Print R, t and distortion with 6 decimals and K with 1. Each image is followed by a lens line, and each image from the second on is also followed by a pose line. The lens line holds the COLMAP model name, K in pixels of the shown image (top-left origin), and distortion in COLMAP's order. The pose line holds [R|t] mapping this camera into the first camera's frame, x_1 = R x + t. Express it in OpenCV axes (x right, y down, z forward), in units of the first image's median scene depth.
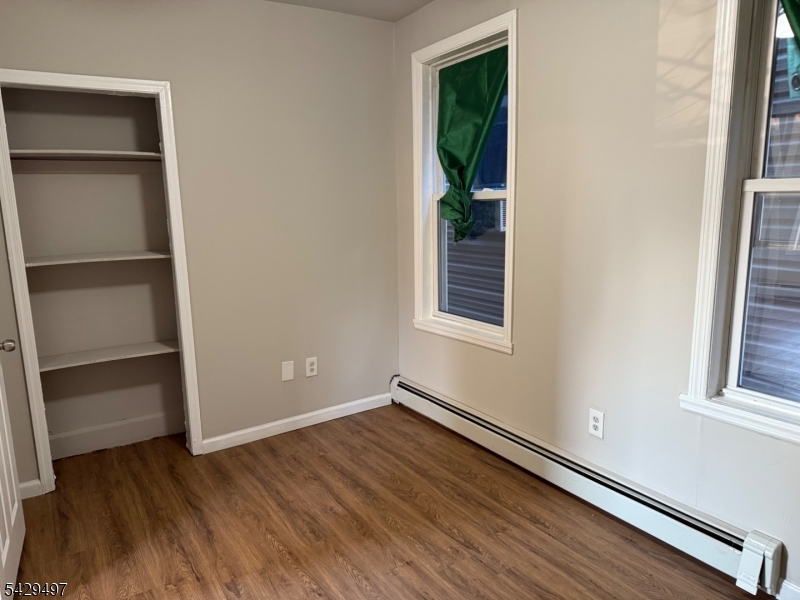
lens RADIAL K [[558.3, 0, 396.0], [0, 558.3, 302.0], [0, 0, 1]] dist [0.071836, -0.093246]
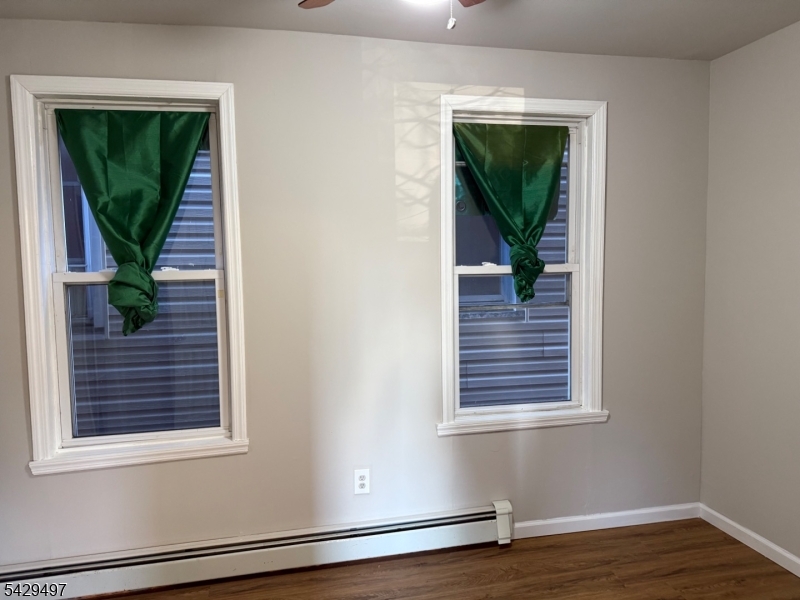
lens RADIAL K [[555.7, 0, 400.3], [0, 555.7, 302.3], [0, 0, 1]] dist [0.018394, 0.001196]
pose [[0.350655, -0.041826, 0.935570, -0.610270], [0.179333, 0.983514, -0.023246, -0.087137], [-0.919174, 0.175930, 0.352375, 0.490971]]
